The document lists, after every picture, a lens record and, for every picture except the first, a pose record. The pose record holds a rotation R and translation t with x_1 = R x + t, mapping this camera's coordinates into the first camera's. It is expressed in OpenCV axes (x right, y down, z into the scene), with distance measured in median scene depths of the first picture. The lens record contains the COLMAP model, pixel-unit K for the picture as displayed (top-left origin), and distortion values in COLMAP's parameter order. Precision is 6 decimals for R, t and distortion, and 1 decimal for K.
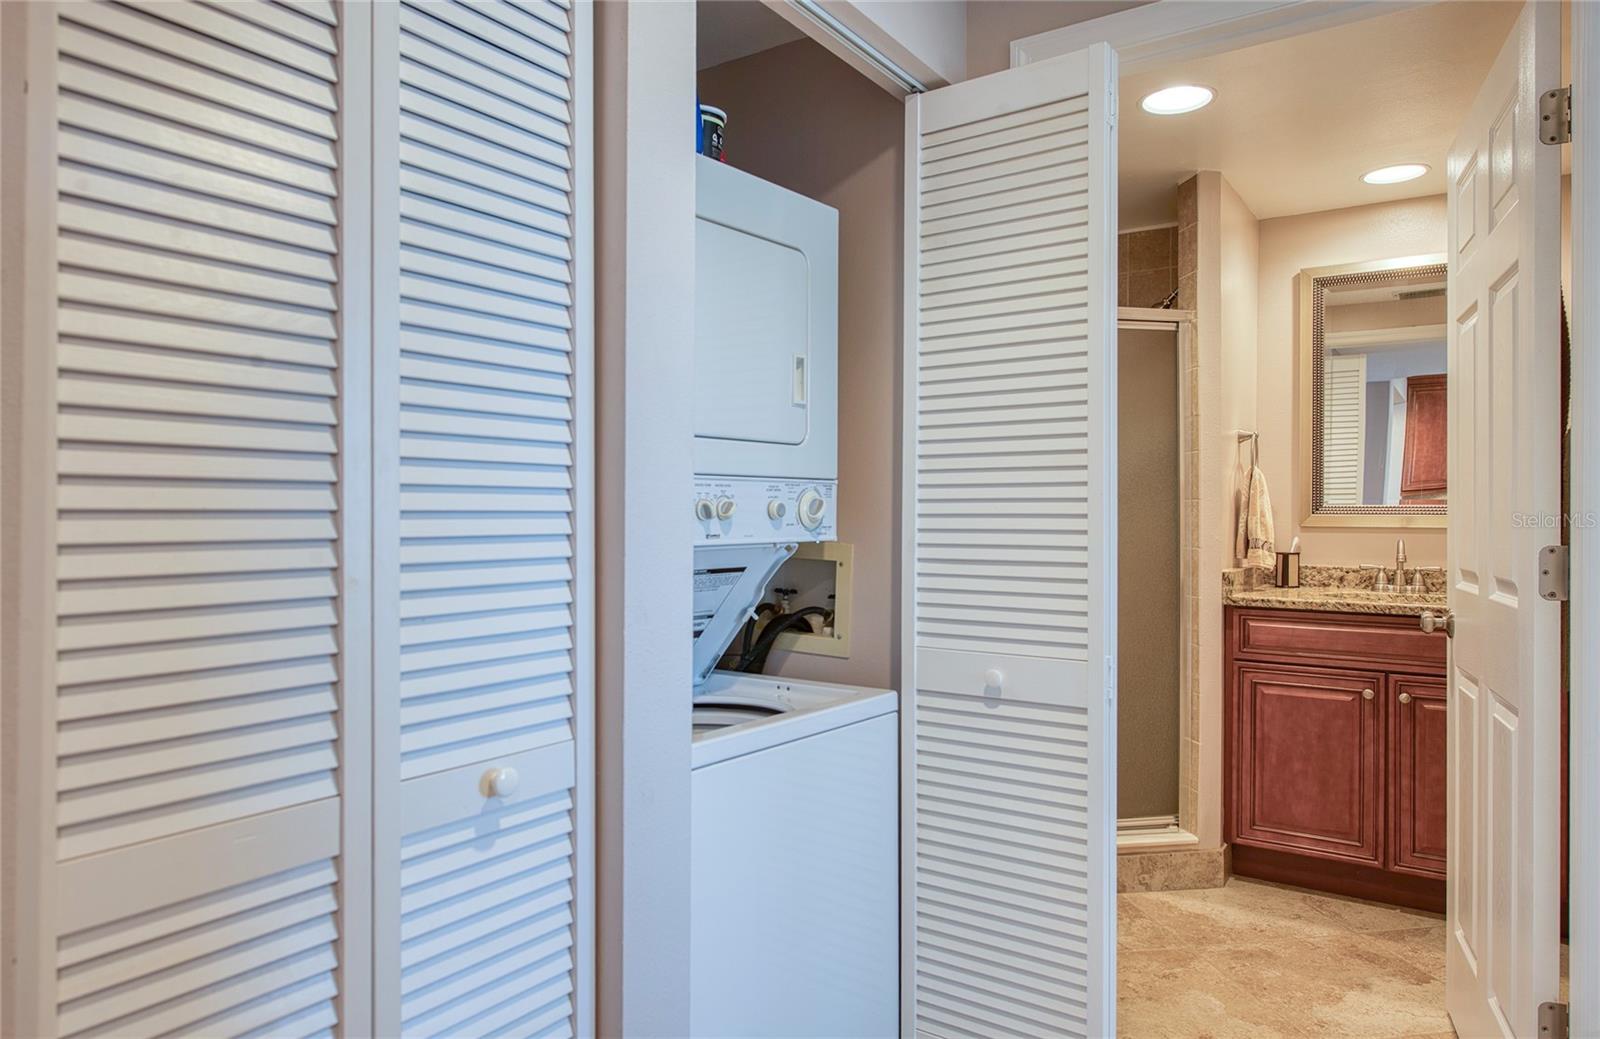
lens RADIAL K [[1001.8, 0, 793.8], [0, 1001.8, 509.0], [0, 0, 1]] dist [-0.008848, -0.000462]
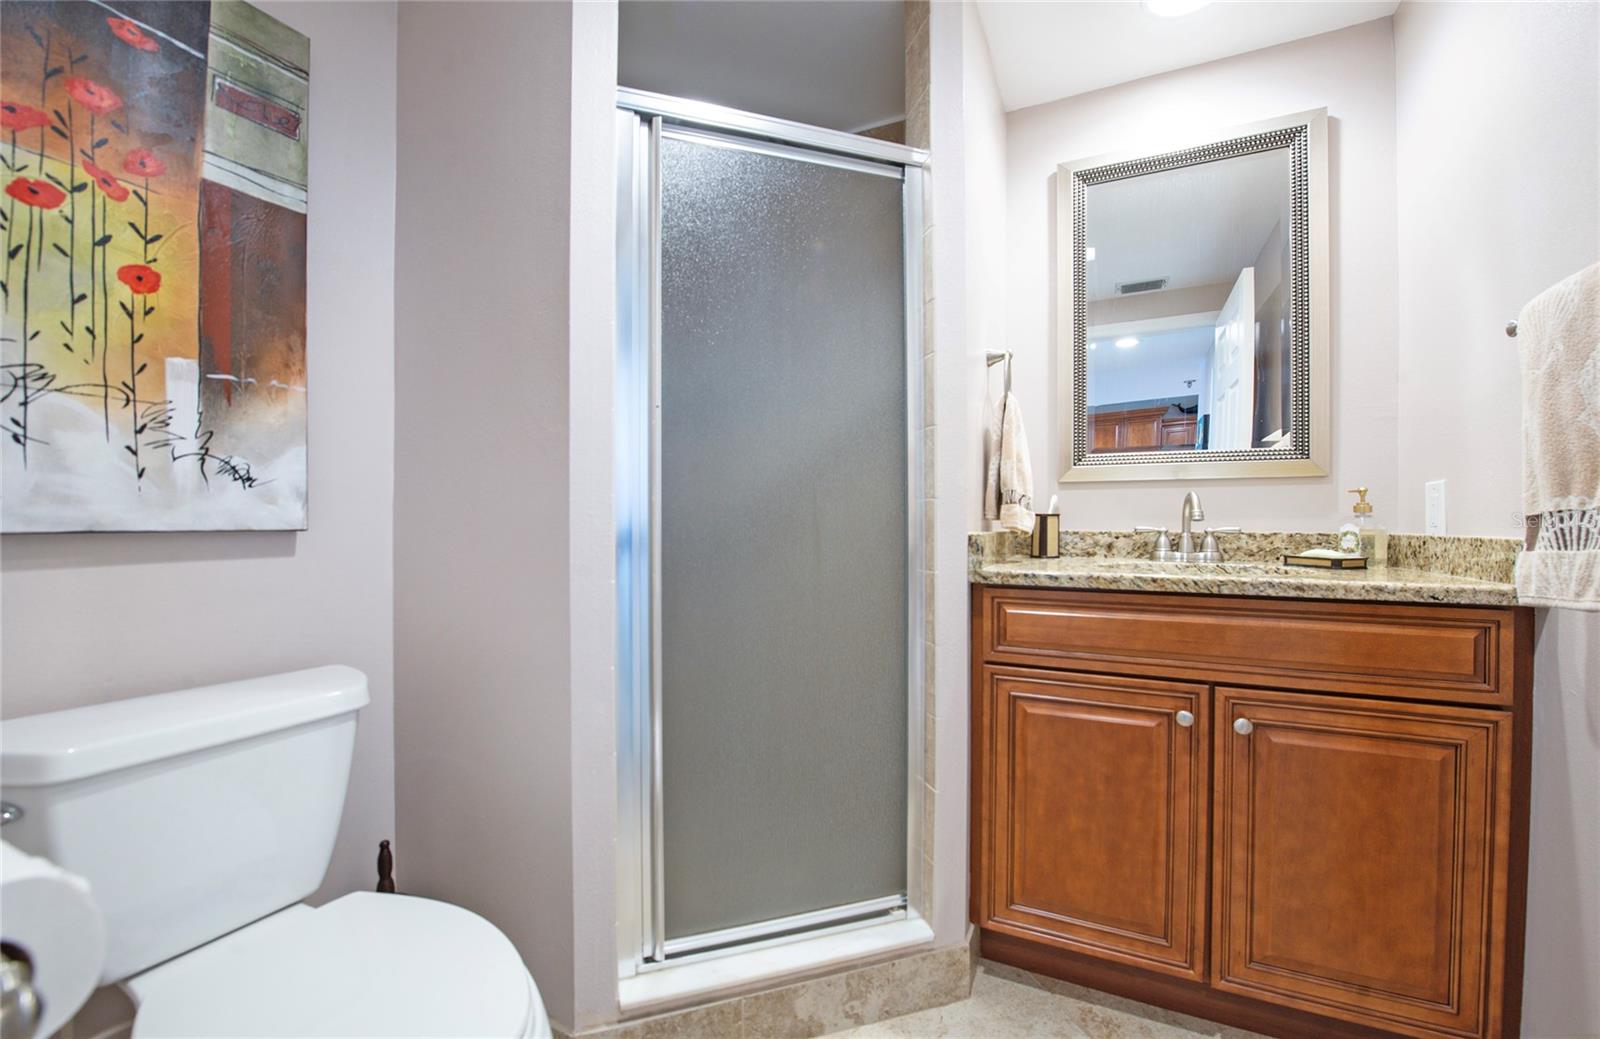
lens RADIAL K [[628.7, 0, 794.8], [0, 628.7, 522.5], [0, 0, 1]] dist [-0.022559, -0.000604]
pose [[0.990033, -0.004036, 0.140780, 0.253854], [0.003342, 0.999981, 0.005167, 0.052675], [-0.140798, -0.004645, 0.990027, 0.599149]]
